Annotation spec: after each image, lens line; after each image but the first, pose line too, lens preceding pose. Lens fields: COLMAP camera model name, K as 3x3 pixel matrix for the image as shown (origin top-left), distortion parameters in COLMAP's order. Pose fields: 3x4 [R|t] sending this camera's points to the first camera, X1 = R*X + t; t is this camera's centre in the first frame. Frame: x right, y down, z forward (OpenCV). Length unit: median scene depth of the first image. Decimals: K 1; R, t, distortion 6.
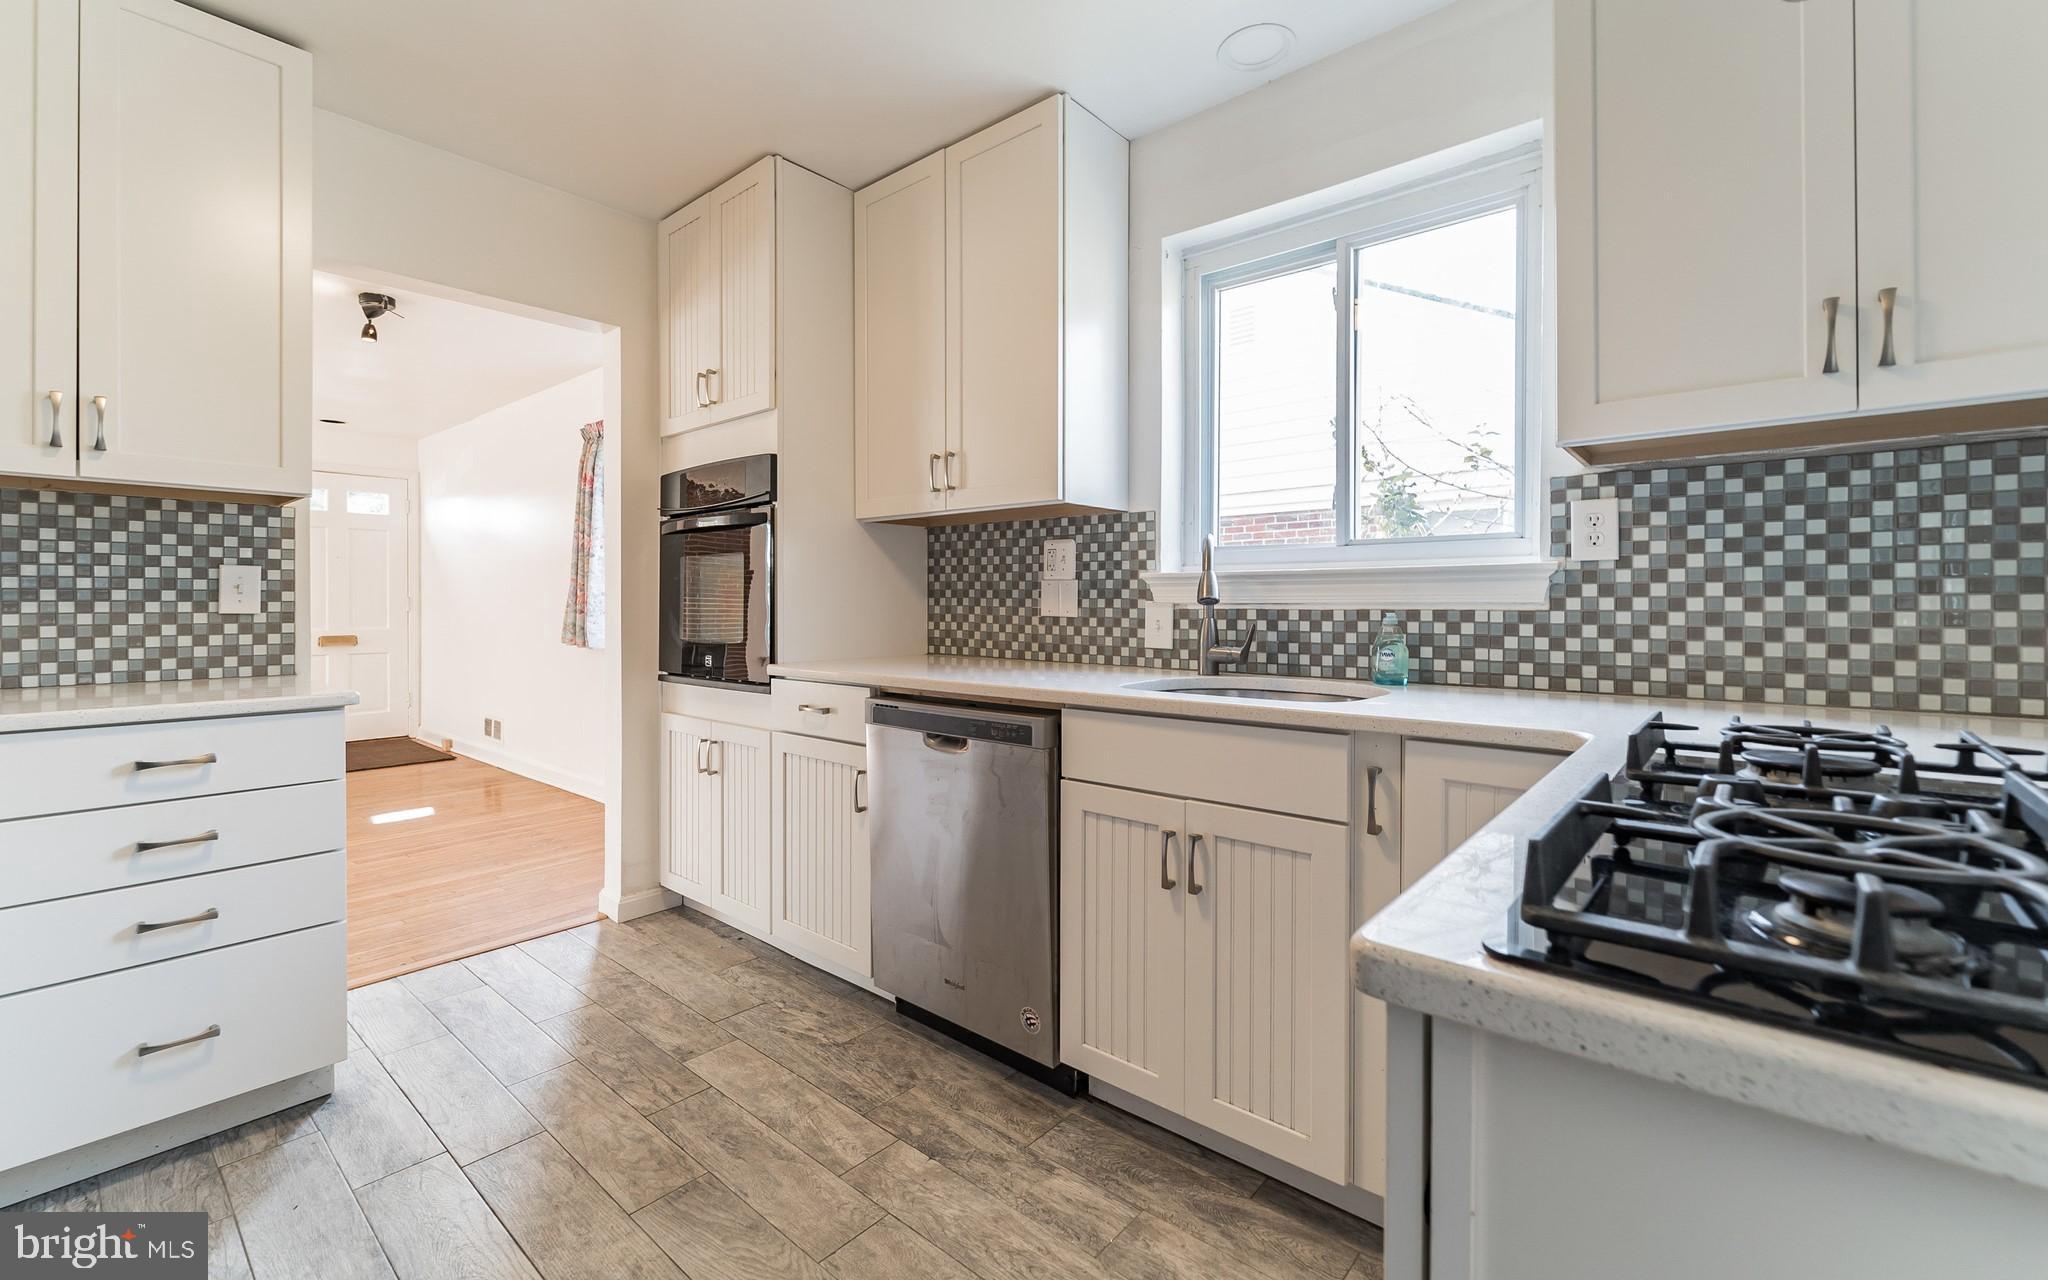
lens RADIAL K [[850.8, 0, 1017.2], [0, 850.8, 612.9], [0, 0, 1]] dist [-0.016588, -0.000133]
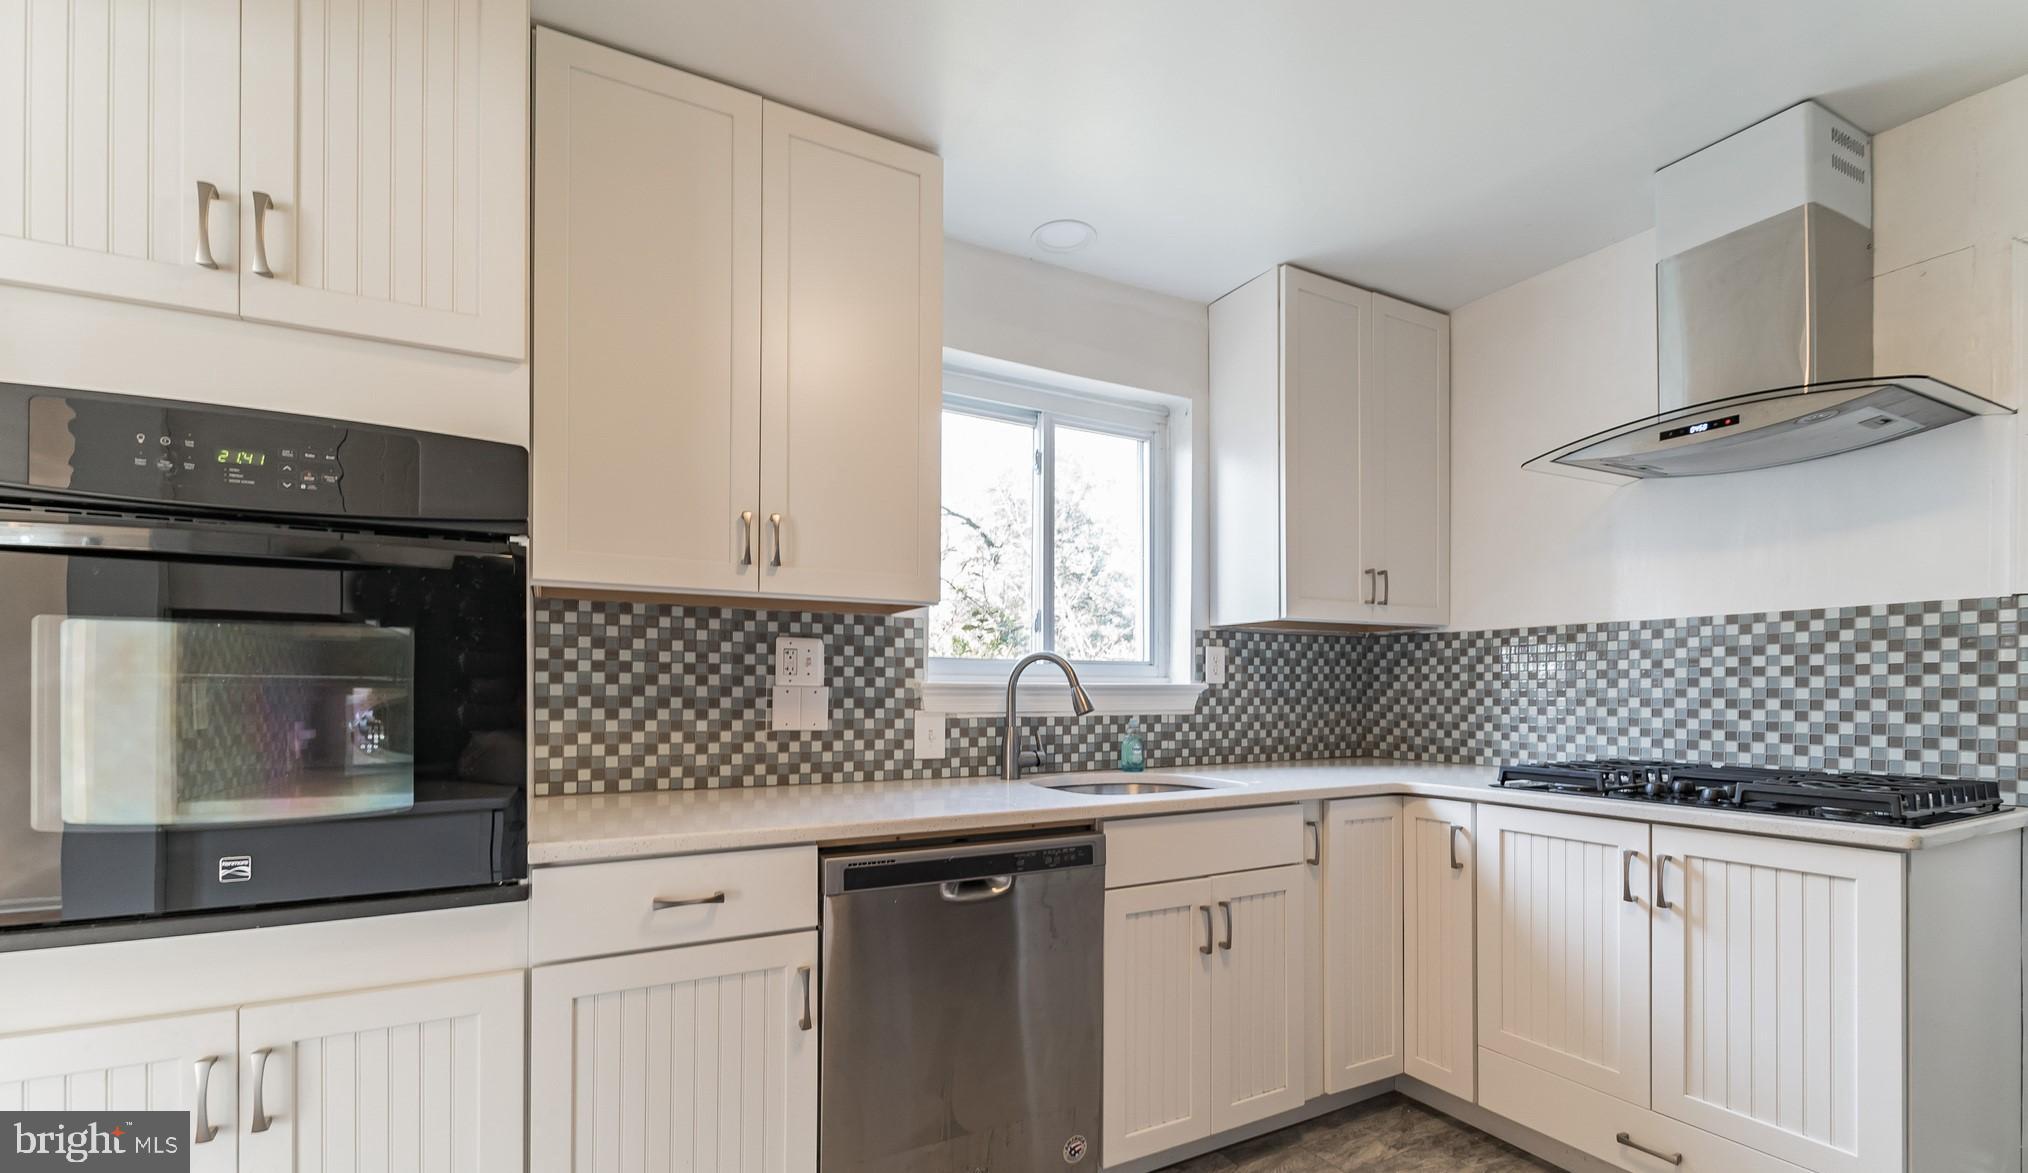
lens RADIAL K [[867.0, 0, 986.3], [0, 867.0, 689.9], [0, 0, 1]] dist [0.000861, 0.000207]
pose [[0.358327, -0.002766, 0.933592, -0.872443], [0.005985, 0.999982, 0.000666, -0.044530], [-0.933577, 0.005349, 0.358337, 0.673794]]
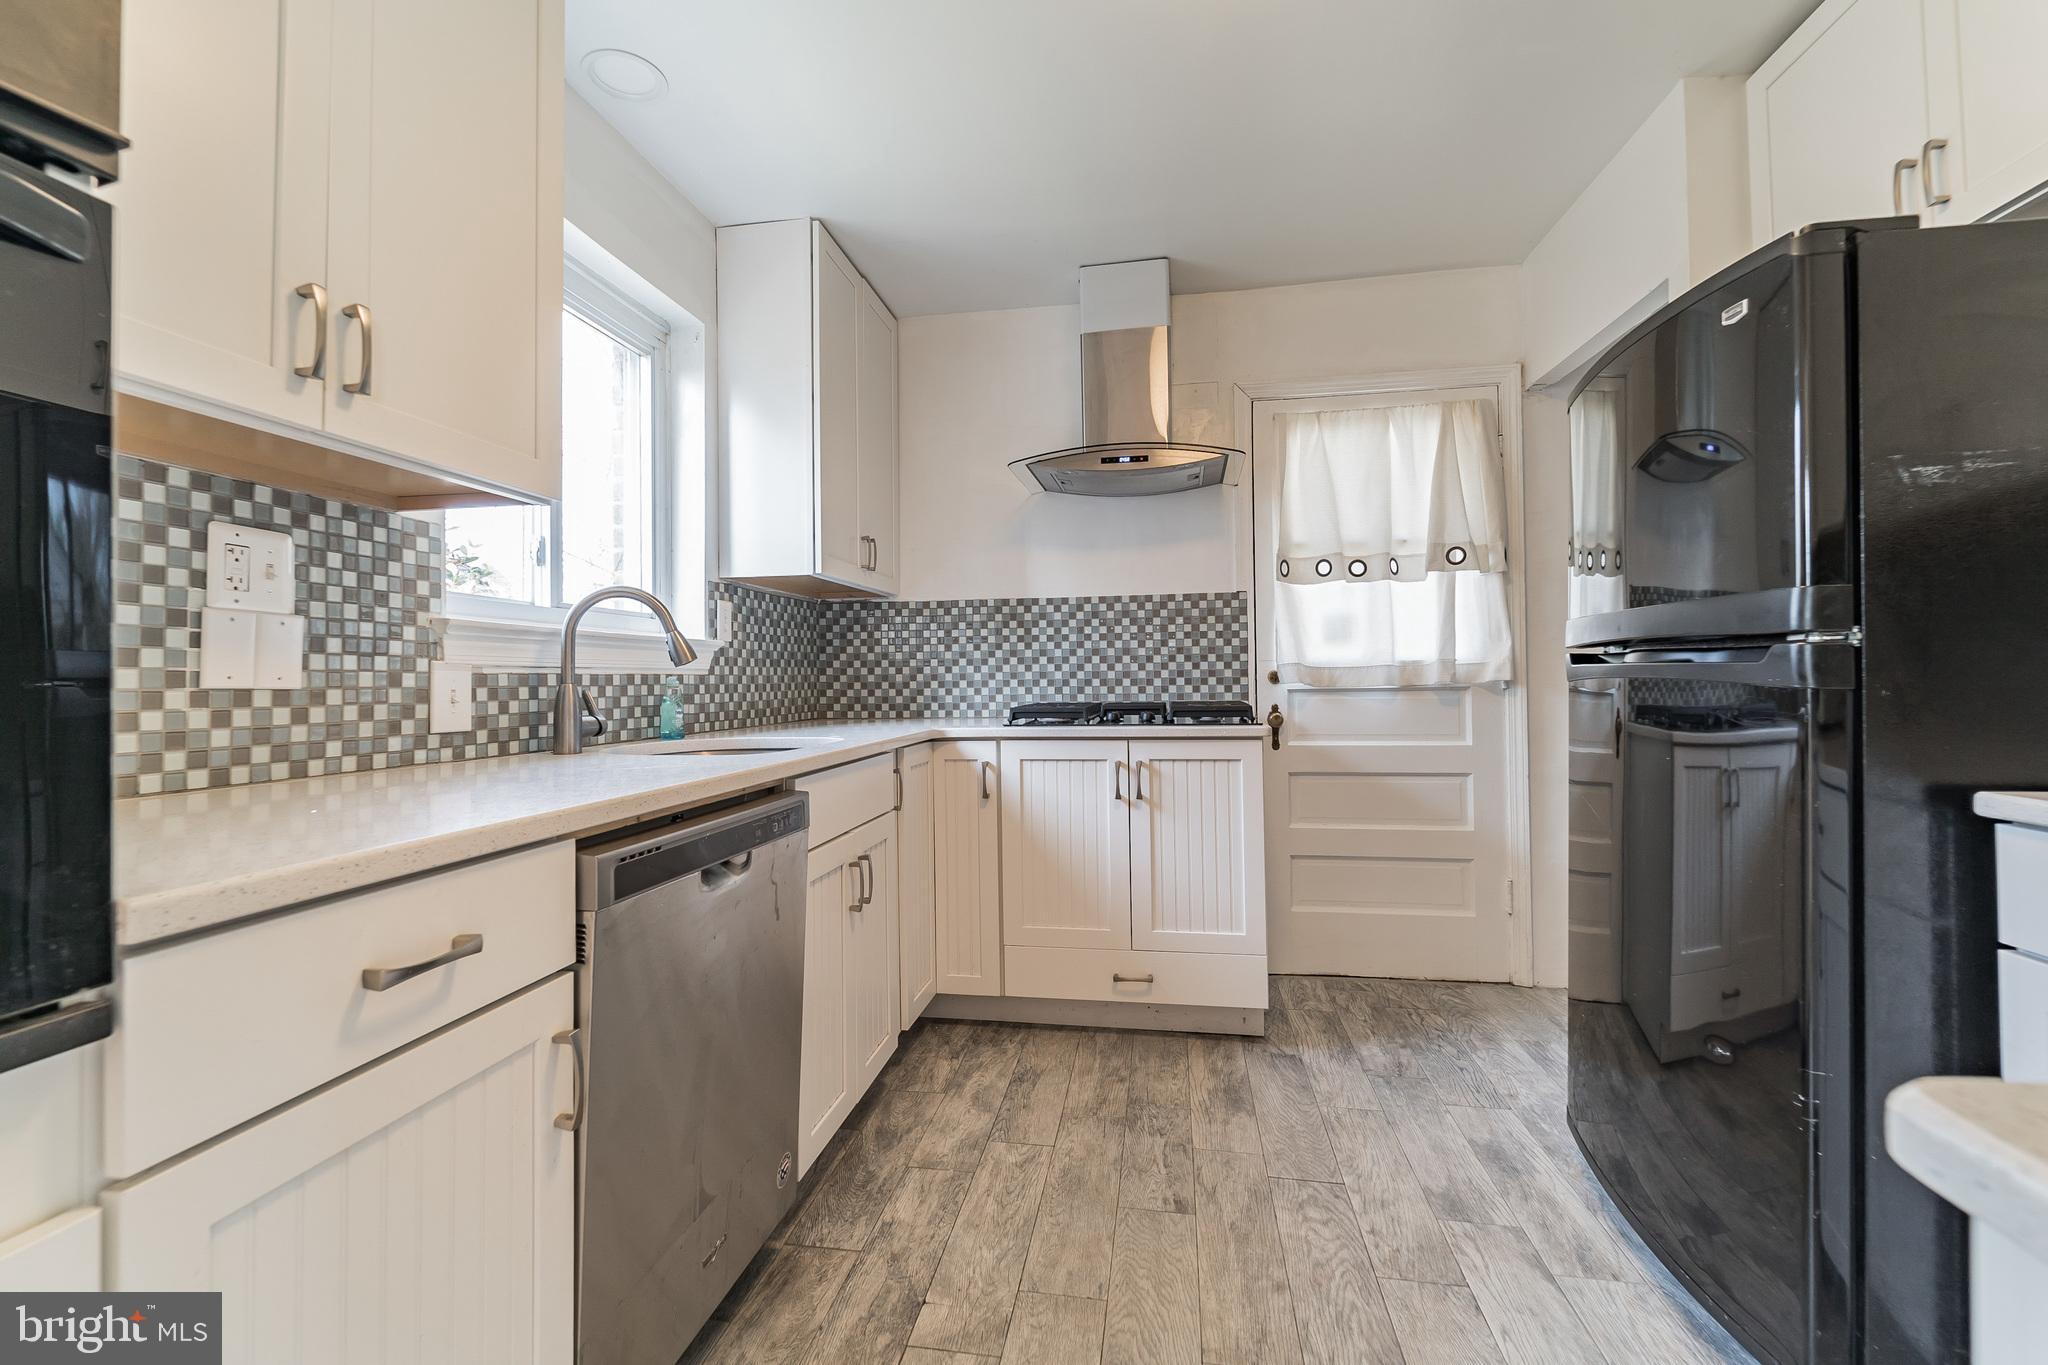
lens RADIAL K [[889.0, 0, 1023.2], [0, 889.0, 664.7], [0, 0, 1]] dist [-0.001770, -0.000438]
pose [[-0.531067, 0.017346, 0.847152, -0.776079], [0.015286, 0.999824, -0.010889, 0.003804], [-0.847192, 0.007167, -0.531239, 1.153500]]
